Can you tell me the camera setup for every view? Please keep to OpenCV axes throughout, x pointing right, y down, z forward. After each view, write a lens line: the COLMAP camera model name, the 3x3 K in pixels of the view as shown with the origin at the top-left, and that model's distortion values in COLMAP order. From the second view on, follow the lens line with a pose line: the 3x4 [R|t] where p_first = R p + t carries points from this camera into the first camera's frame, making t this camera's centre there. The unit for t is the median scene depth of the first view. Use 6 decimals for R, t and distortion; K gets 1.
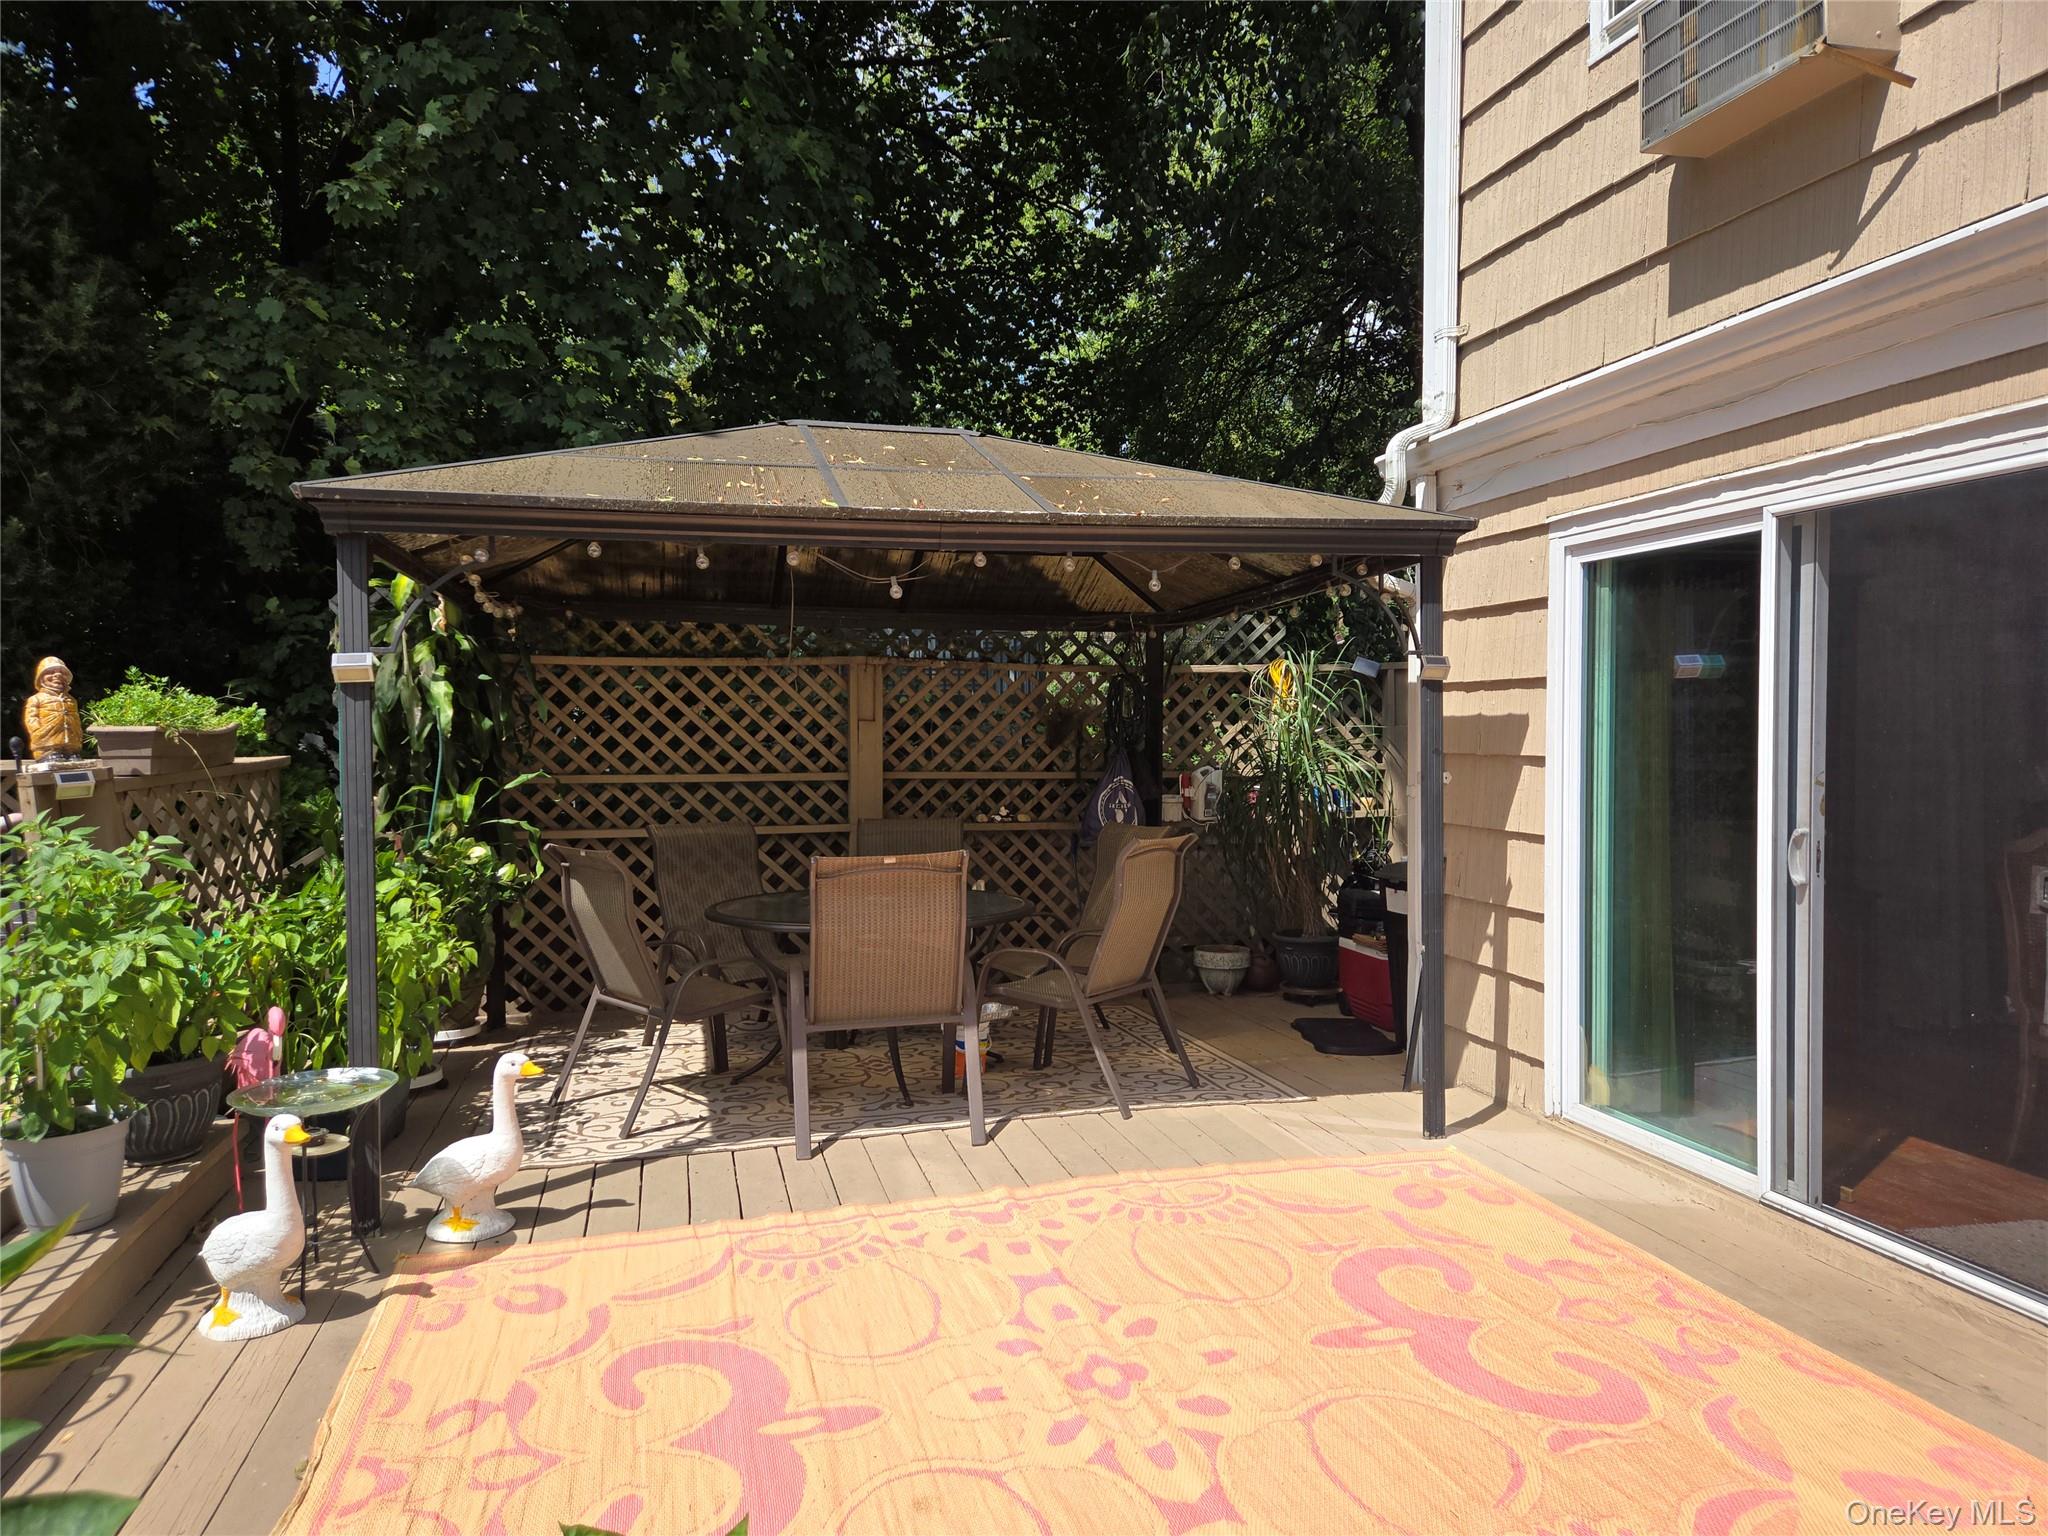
lens RADIAL K [[1378.3, 0, 1027.2], [0, 1378.3, 761.5], [0, 0, 1]] dist [0.098400, -0.079589]
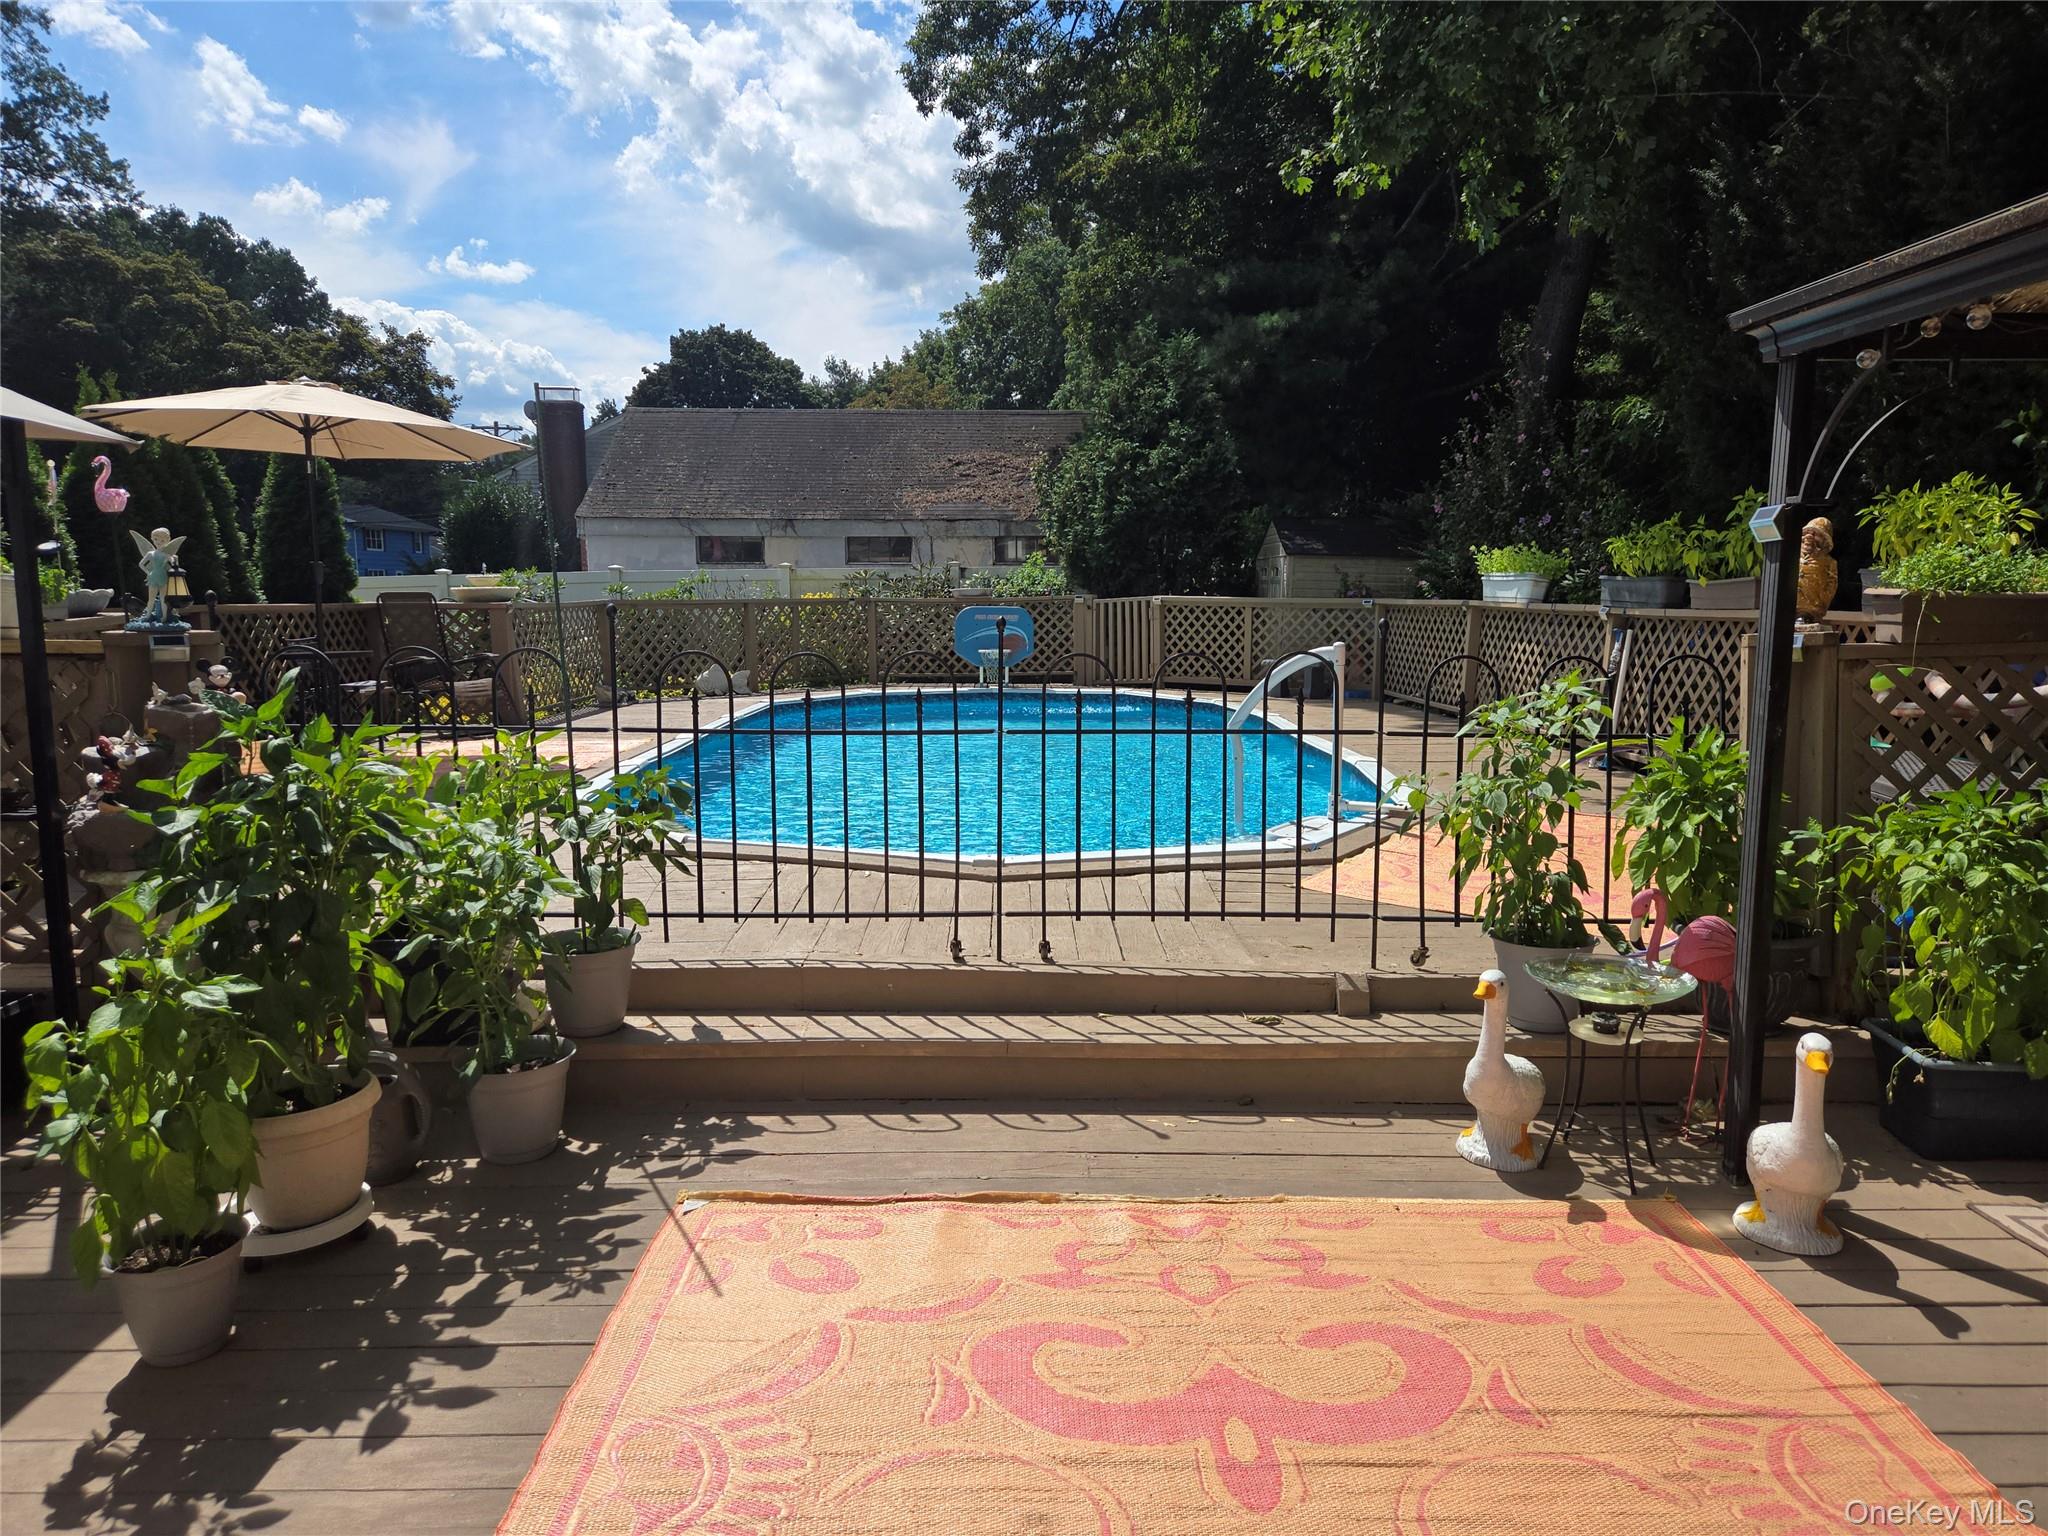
lens RADIAL K [[1378.3, 0, 1027.2], [0, 1378.3, 761.5], [0, 0, 1]] dist [0.098400, -0.079589]
pose [[-0.251000, 0.128180, -0.959463, 0.477708], [-0.024432, 0.990039, 0.138656, -0.032921], [0.967679, 0.058244, -0.245368, 0.822577]]
